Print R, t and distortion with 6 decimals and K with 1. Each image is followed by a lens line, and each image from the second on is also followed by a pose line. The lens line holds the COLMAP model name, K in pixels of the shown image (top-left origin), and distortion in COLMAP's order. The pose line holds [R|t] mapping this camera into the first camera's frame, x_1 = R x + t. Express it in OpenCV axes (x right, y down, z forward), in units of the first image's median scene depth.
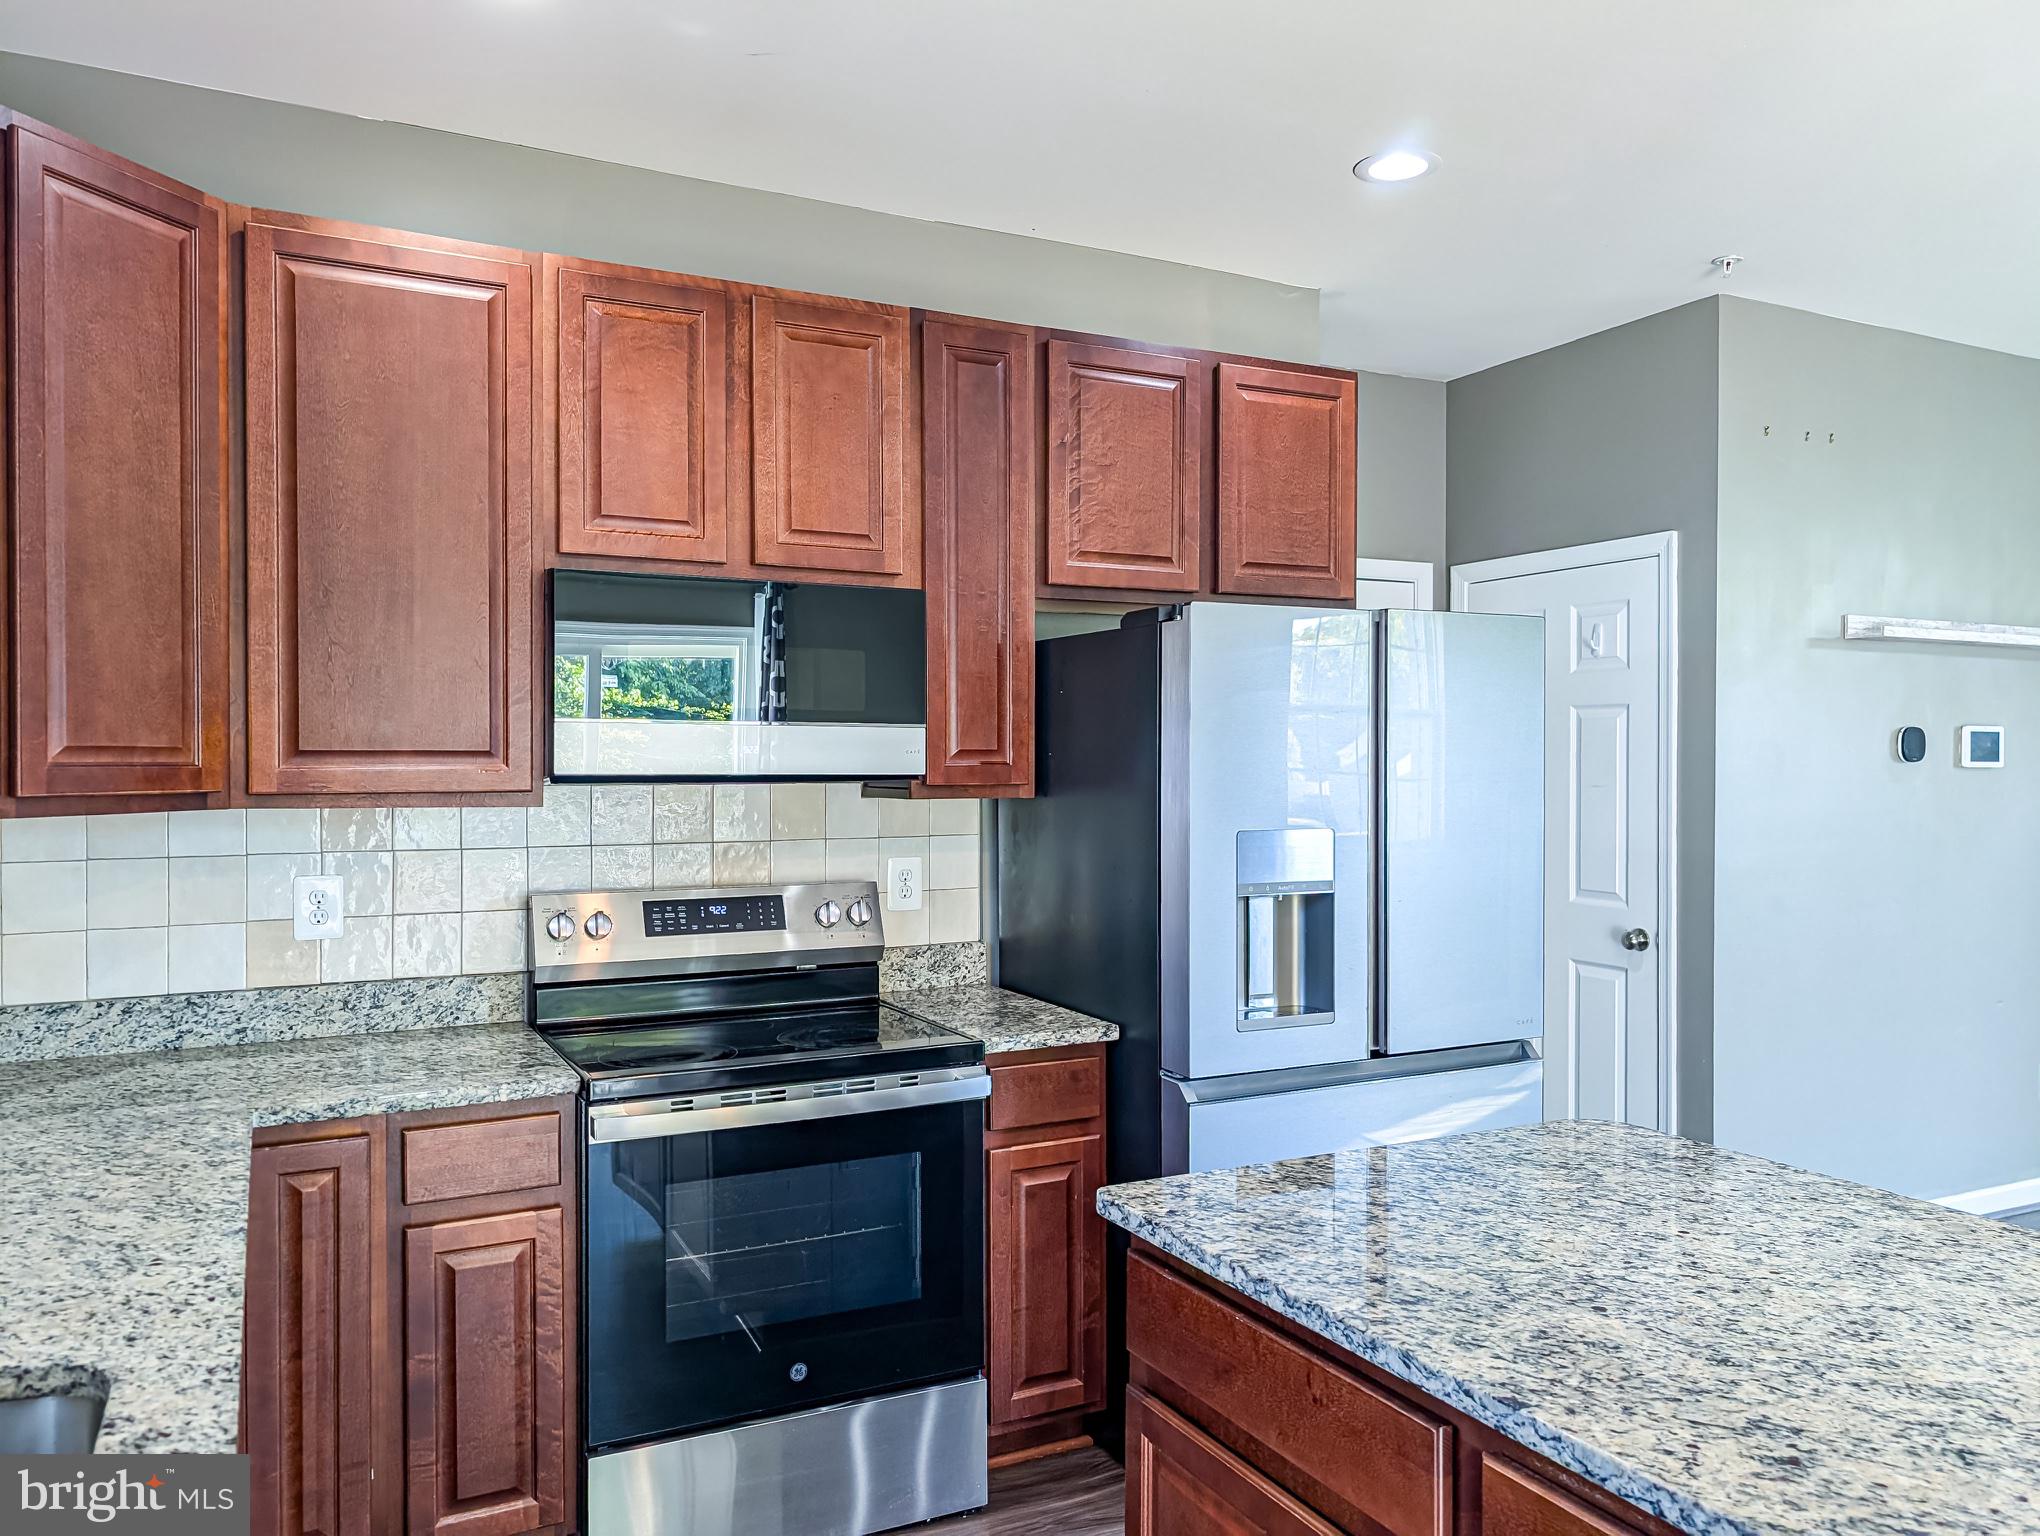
lens RADIAL K [[1456.6, 0, 1012.0], [0, 1456.6, 770.4], [0, 0, 1]] dist [0.030932, -0.028037]
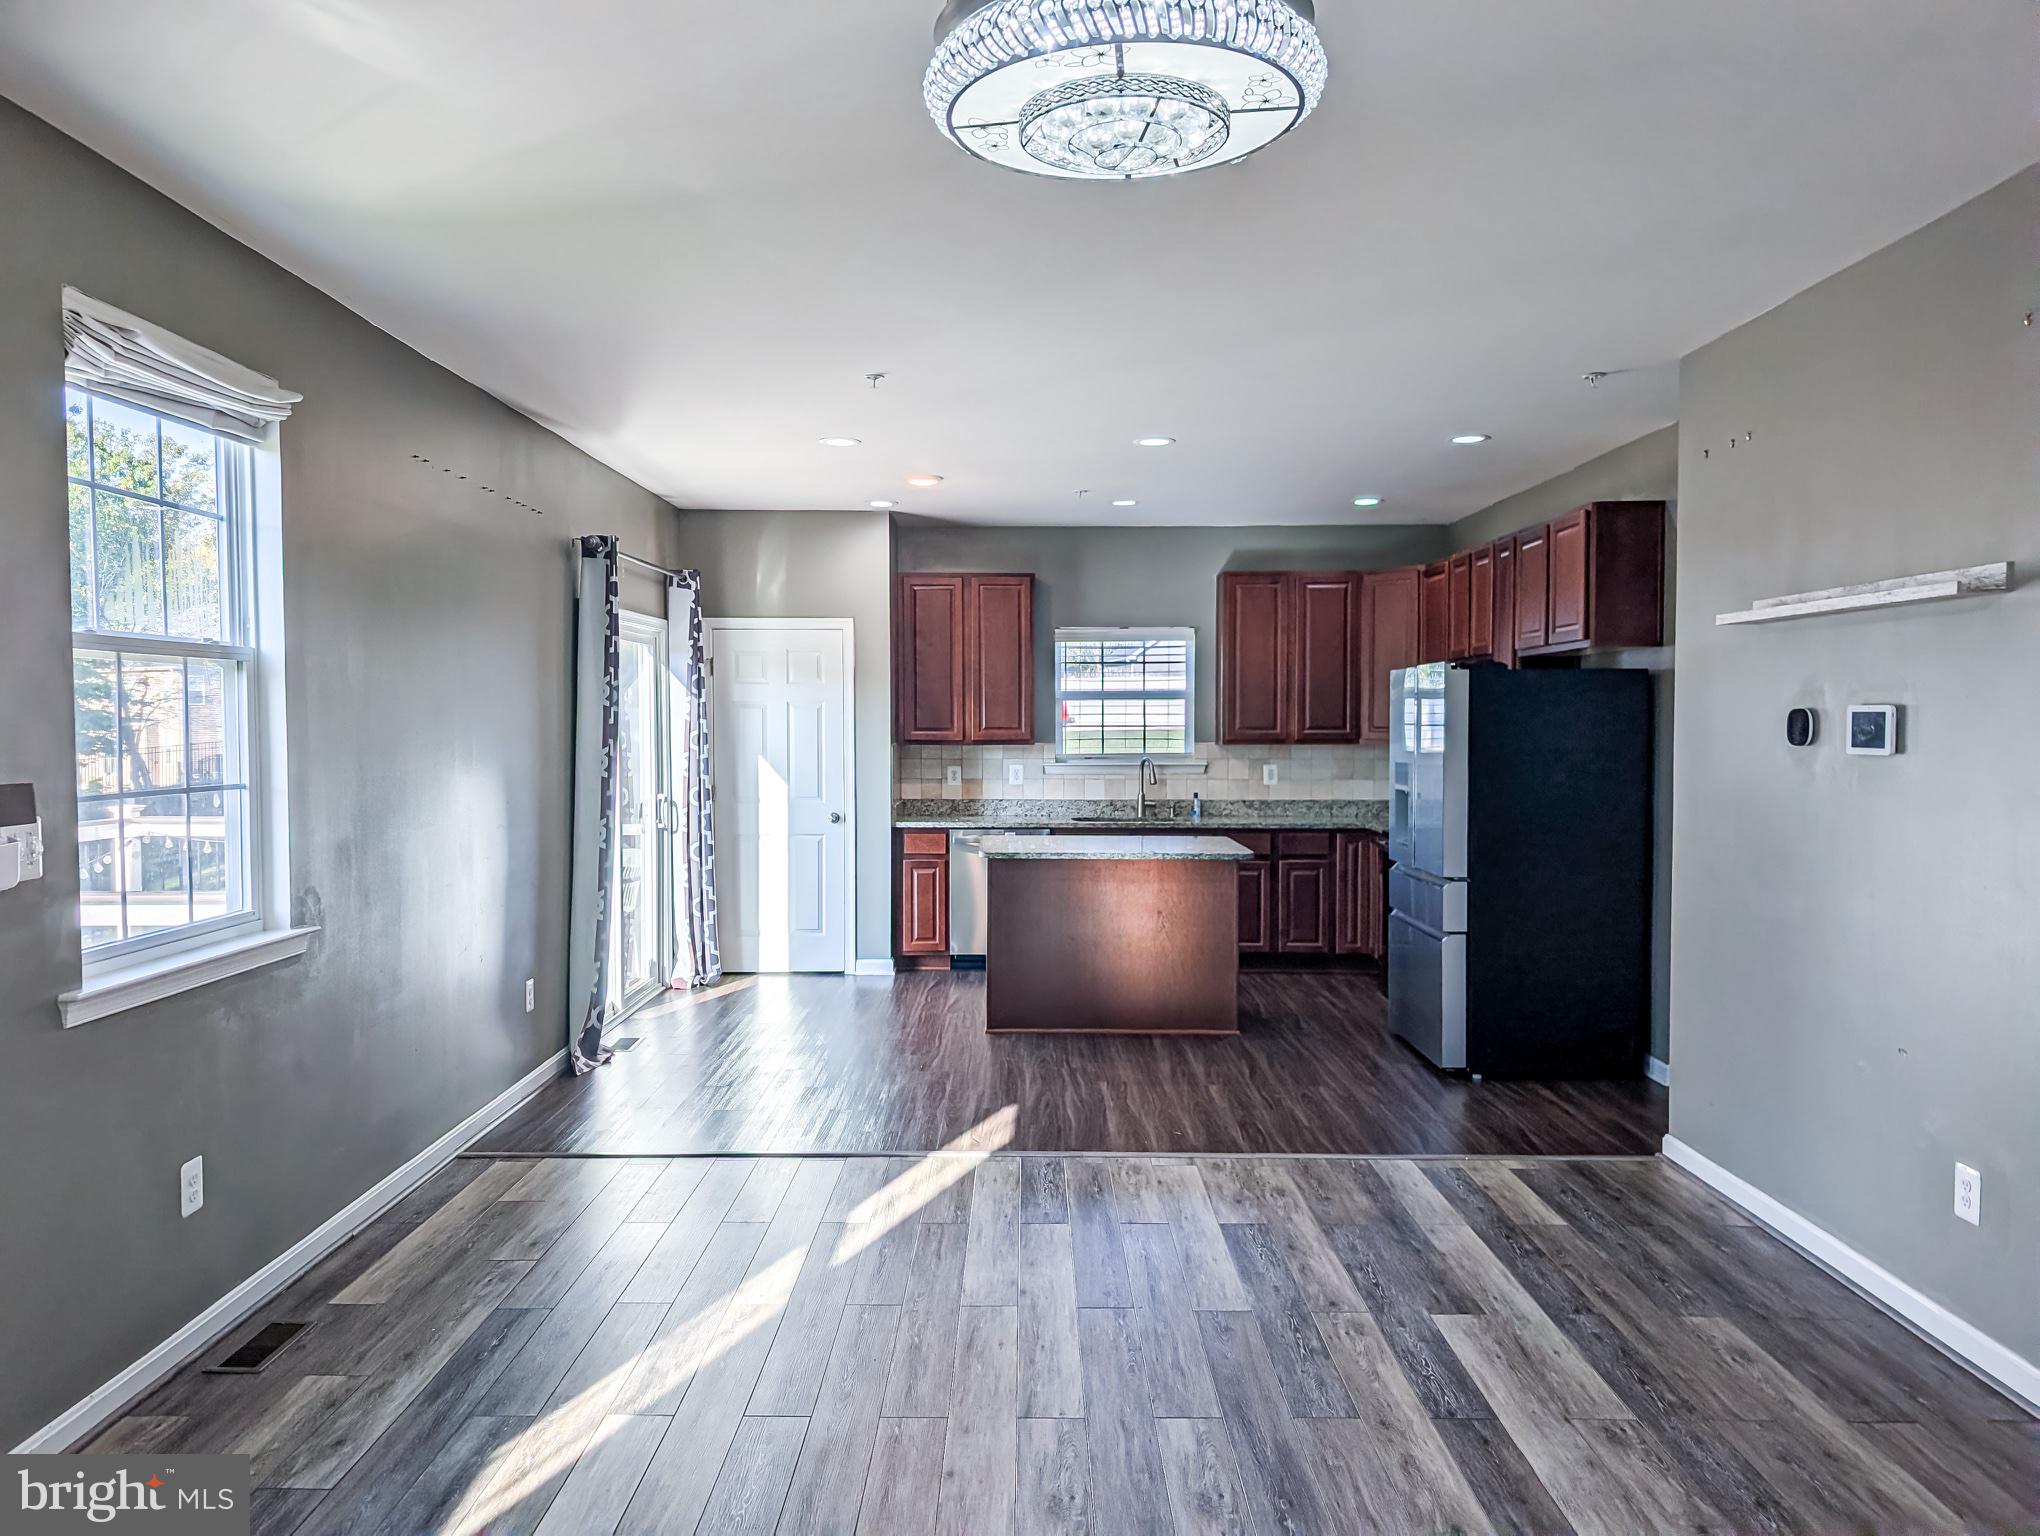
lens RADIAL K [[1453.3, 0, 1004.7], [0, 1453.3, 769.9], [0, 0, 1]] dist [0.061014, -0.096027]
pose [[-0.464409, 0.031229, -0.885070, 2.699822], [-0.007680, 0.999199, 0.039285, -0.039868], [0.885587, 0.025041, -0.463797, 1.593564]]
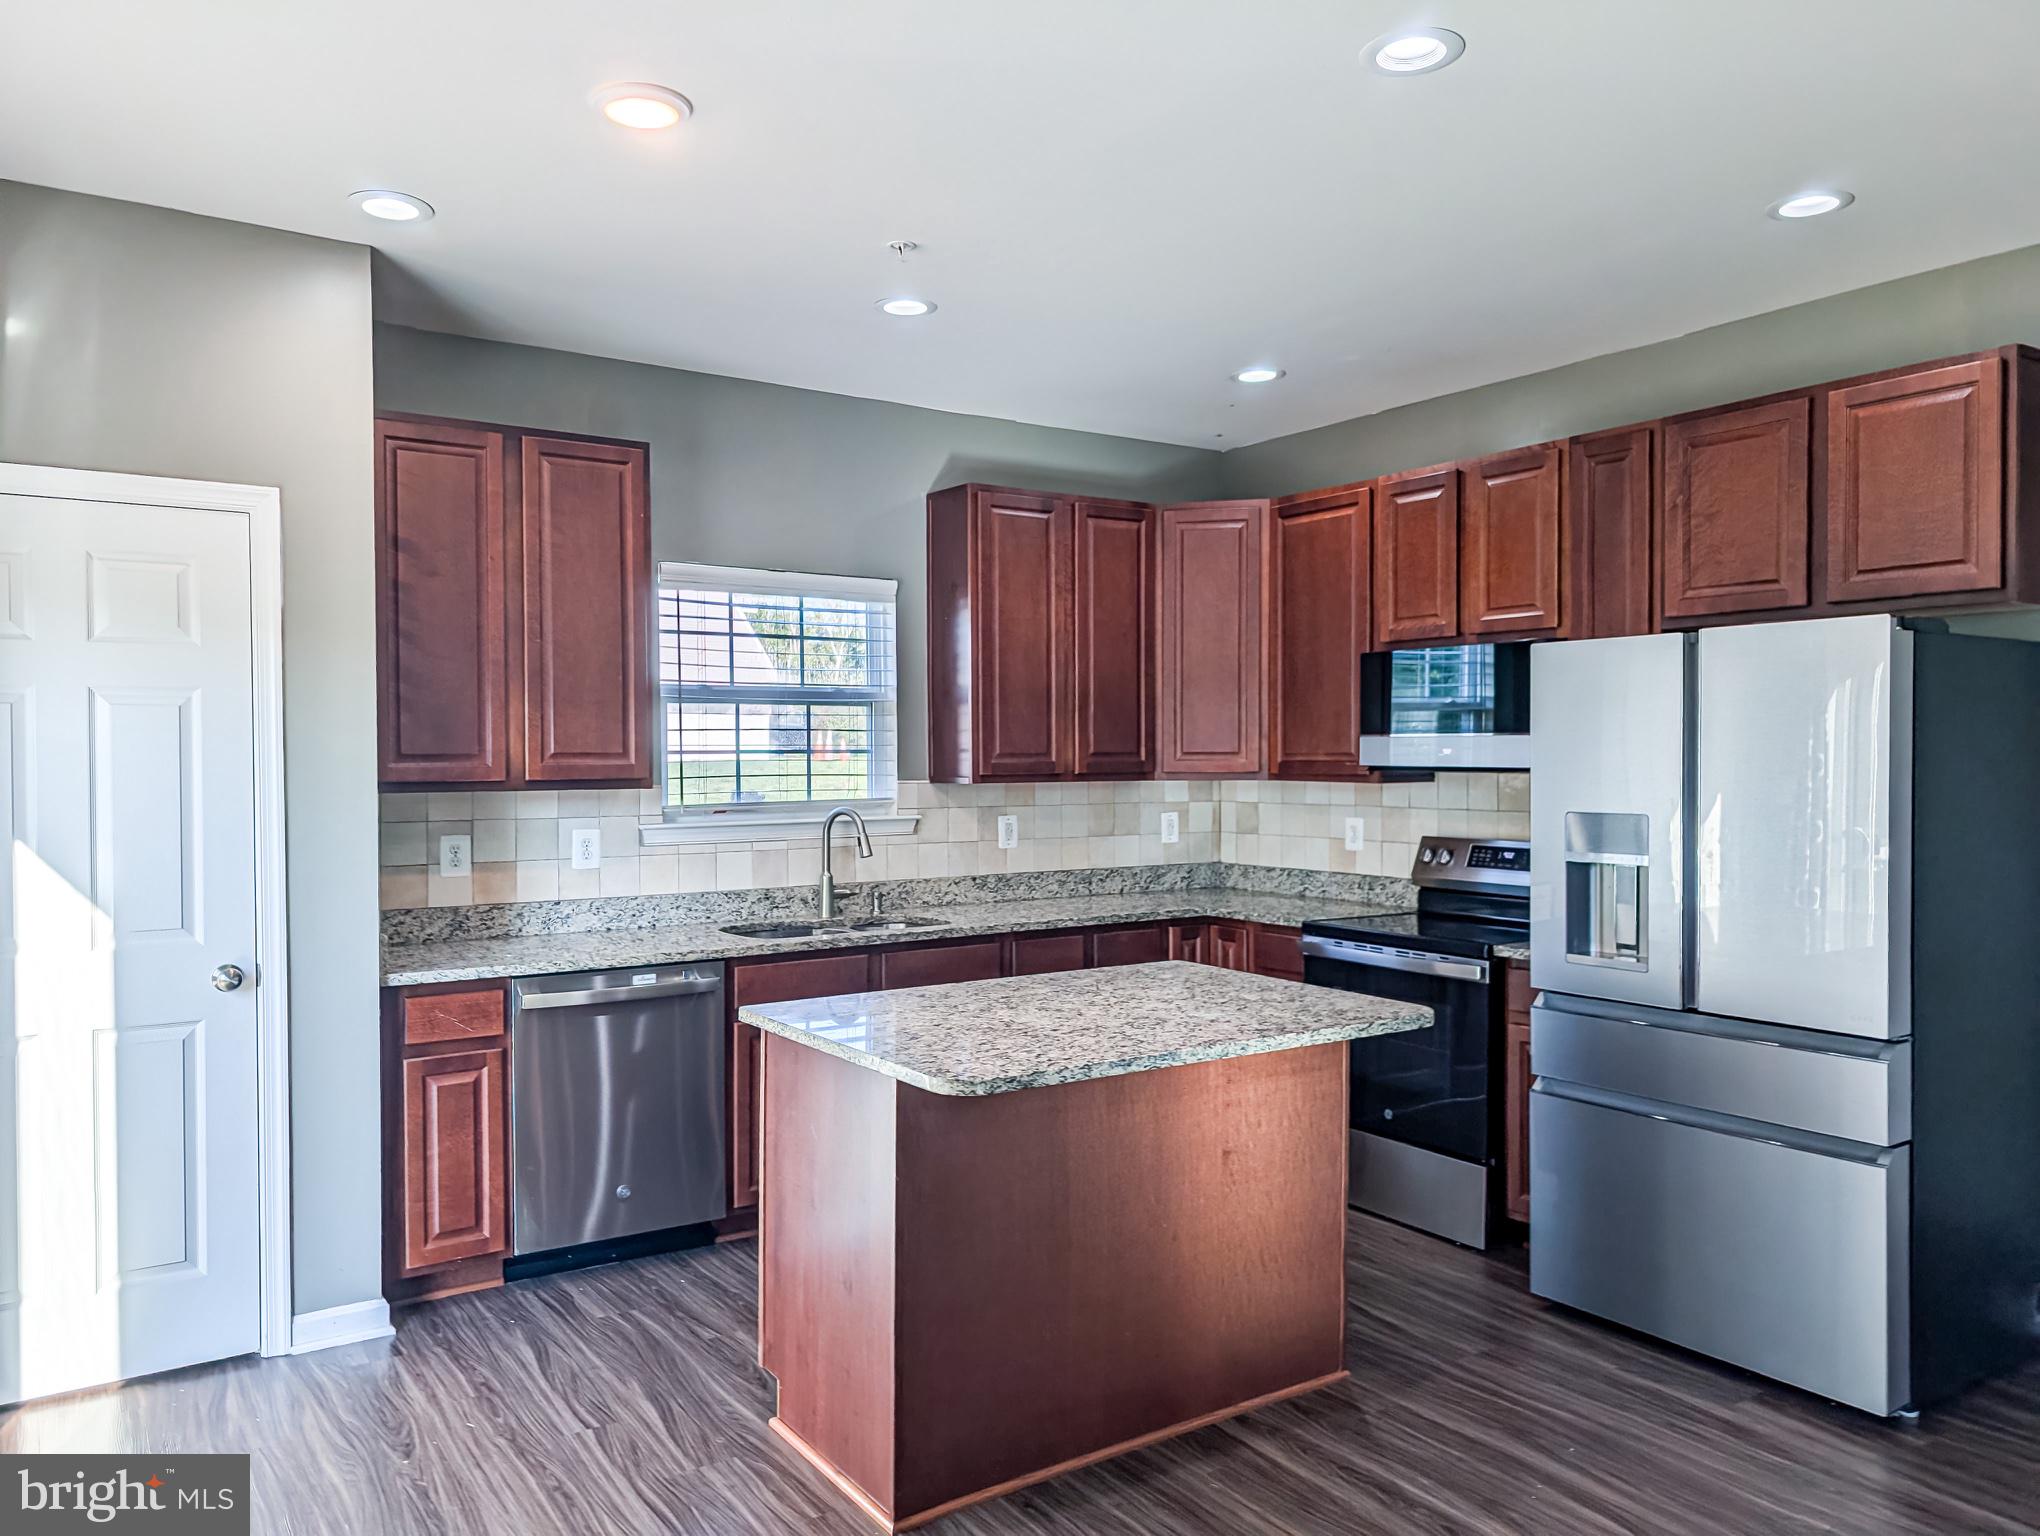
lens RADIAL K [[1453.3, 0, 1004.7], [0, 1453.3, 769.9], [0, 0, 1]] dist [0.061014, -0.096027]
pose [[0.121618, 0.011667, -0.992508, 1.441816], [-0.005772, 0.999922, 0.011047, -0.009436], [0.992560, 0.004385, 0.121676, 0.327733]]
